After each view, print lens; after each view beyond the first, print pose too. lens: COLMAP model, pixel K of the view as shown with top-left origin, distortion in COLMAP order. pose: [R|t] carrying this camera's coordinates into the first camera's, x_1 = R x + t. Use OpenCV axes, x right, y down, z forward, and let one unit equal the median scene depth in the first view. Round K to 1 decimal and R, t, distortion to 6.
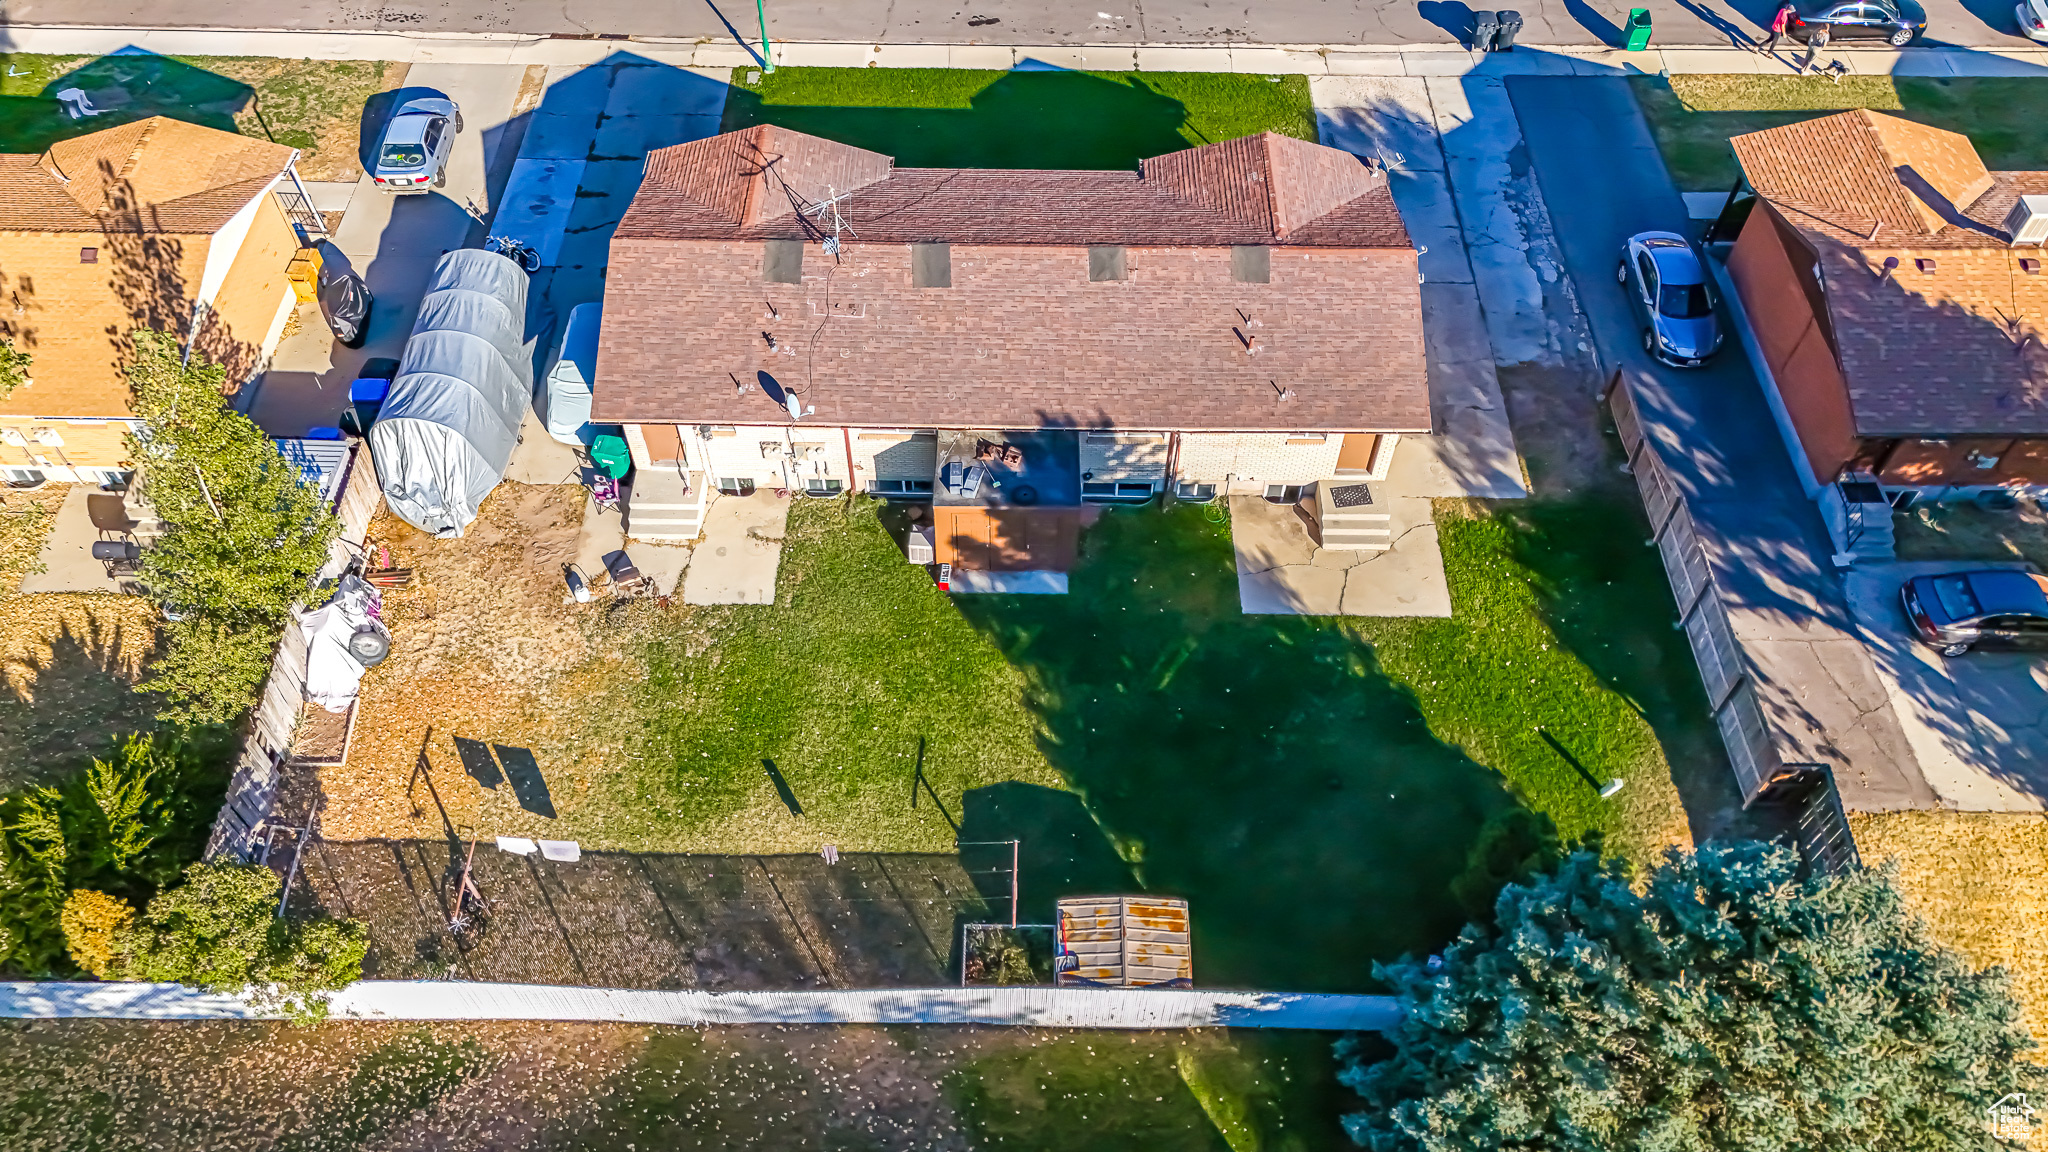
lens RADIAL K [[1503.7, 0, 1026.6], [0, 1503.7, 582.6], [0, 0, 1]] dist [0.081551, -0.078113]
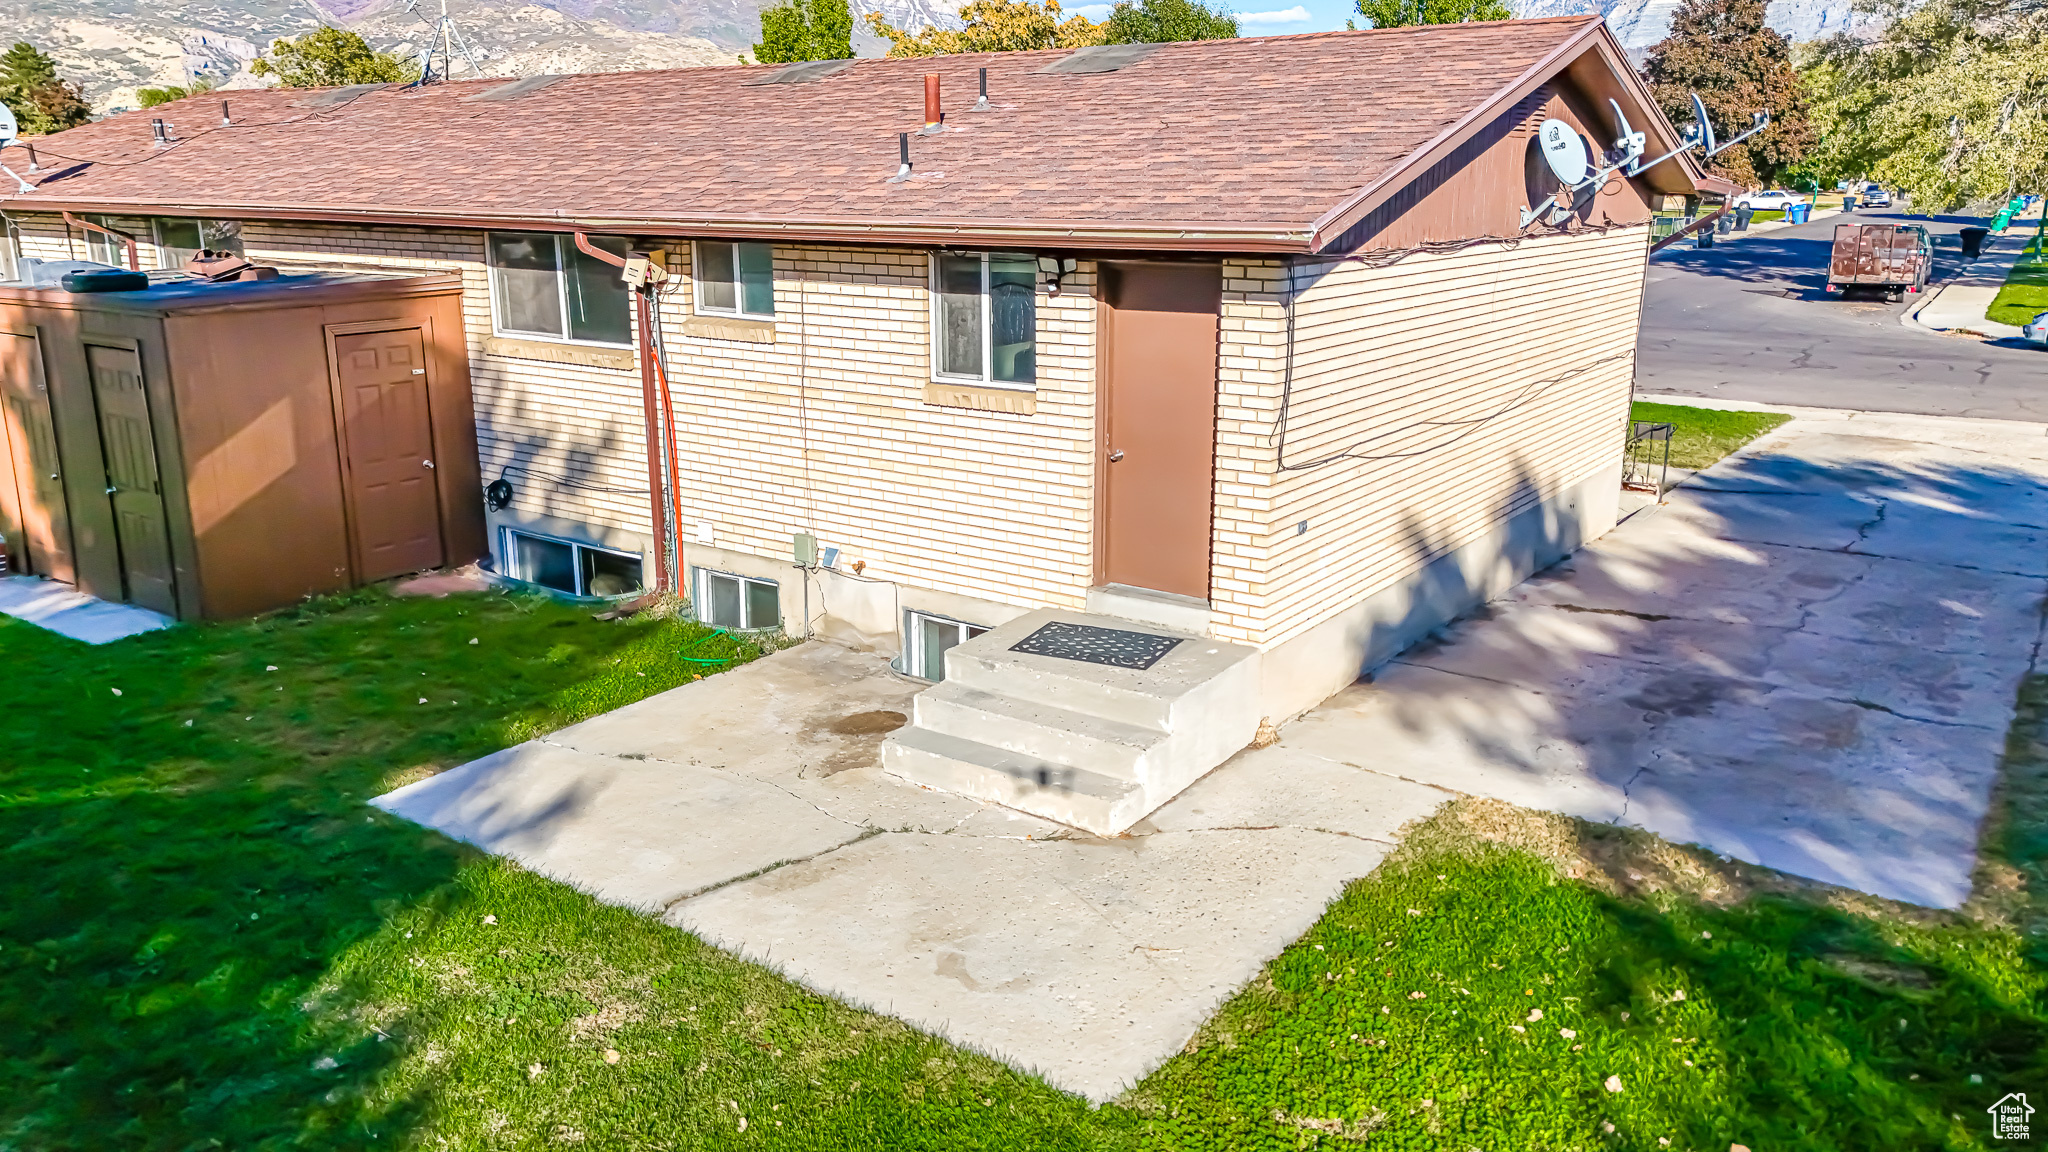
lens RADIAL K [[1503.7, 0, 1026.6], [0, 1503.7, 582.6], [0, 0, 1]] dist [0.081551, -0.078113]
pose [[0.821782, 0.139767, -0.552394, 0.354231], [-0.450038, 0.753814, -0.478780, 0.061717], [0.349485, 0.642051, 0.682371, 0.846062]]
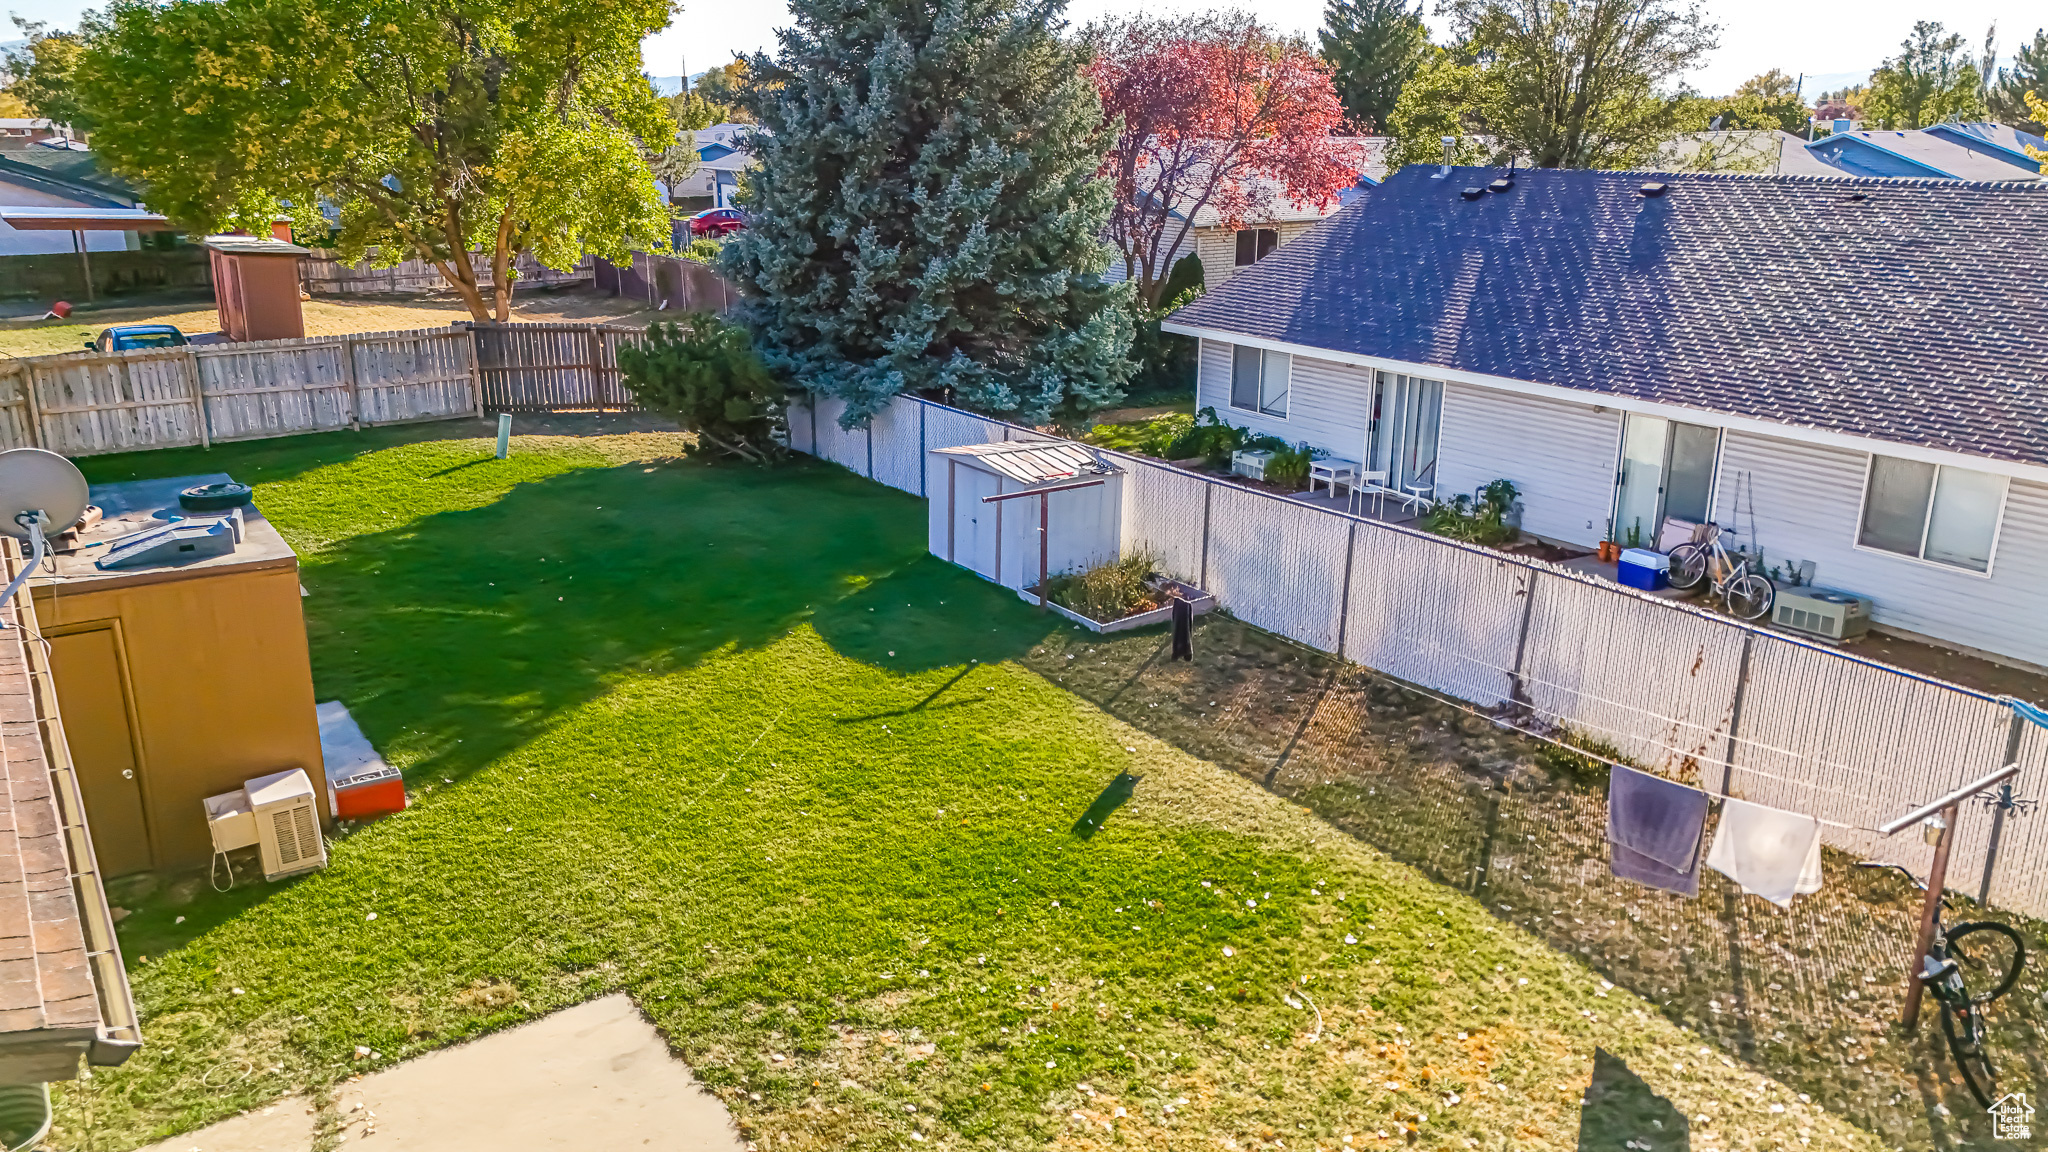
lens RADIAL K [[1499.2, 0, 1026.3], [0, 1499.2, 580.1], [0, 0, 1]] dist [0.084709, -0.078340]
pose [[-0.567262, -0.261345, 0.780969, -0.427298], [0.651311, 0.437981, 0.619650, -0.156766], [-0.503992, 0.860158, -0.078233, 0.907047]]
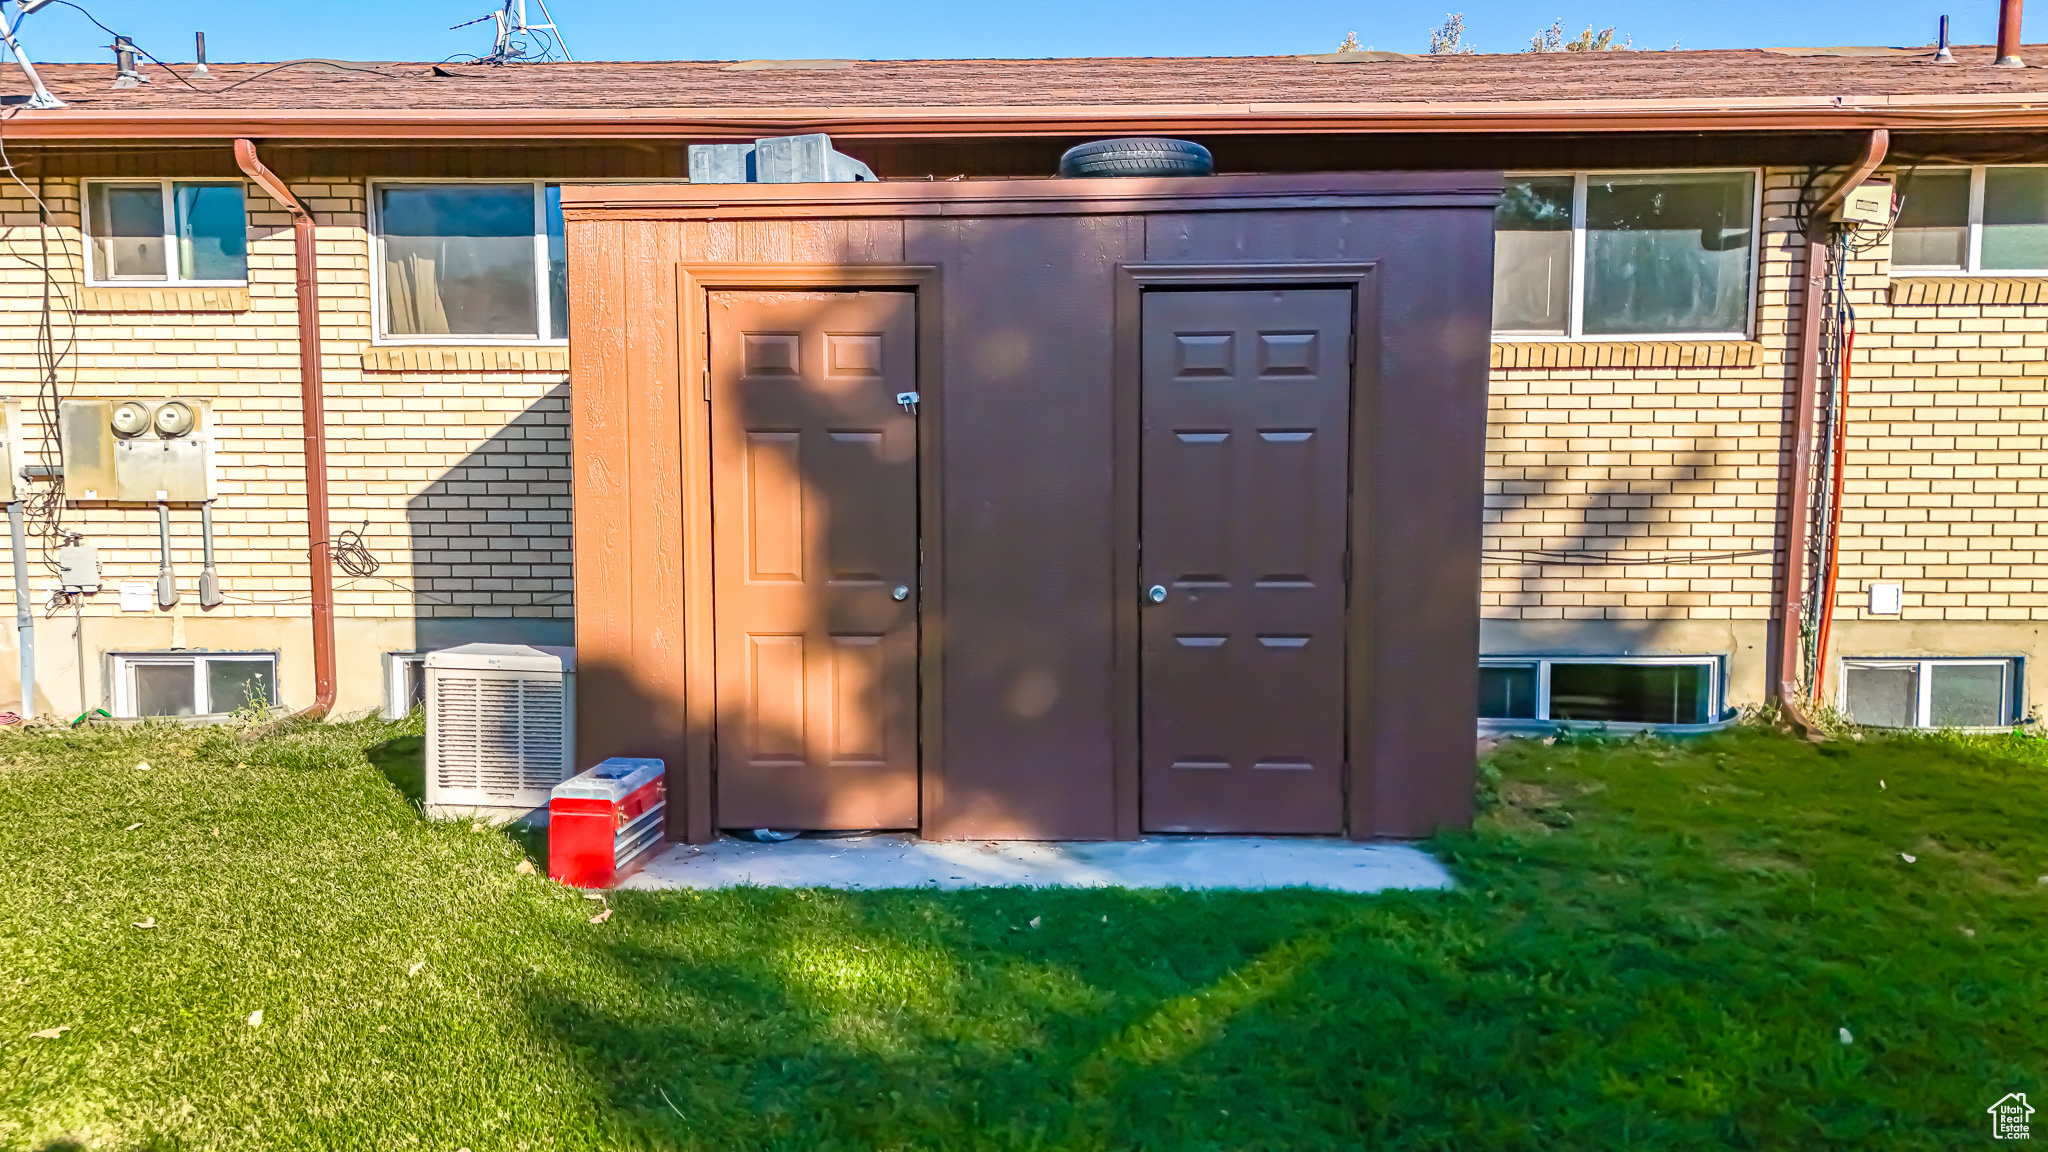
lens RADIAL K [[1503.7, 0, 1026.6], [0, 1503.7, 582.6], [0, 0, 1]] dist [0.081551, -0.078113]
pose [[0.999725, -0.007188, -0.022335, -0.009168], [-0.011506, 0.679421, -0.733658, 0.090804], [0.020449, 0.733713, 0.679151, 0.883403]]
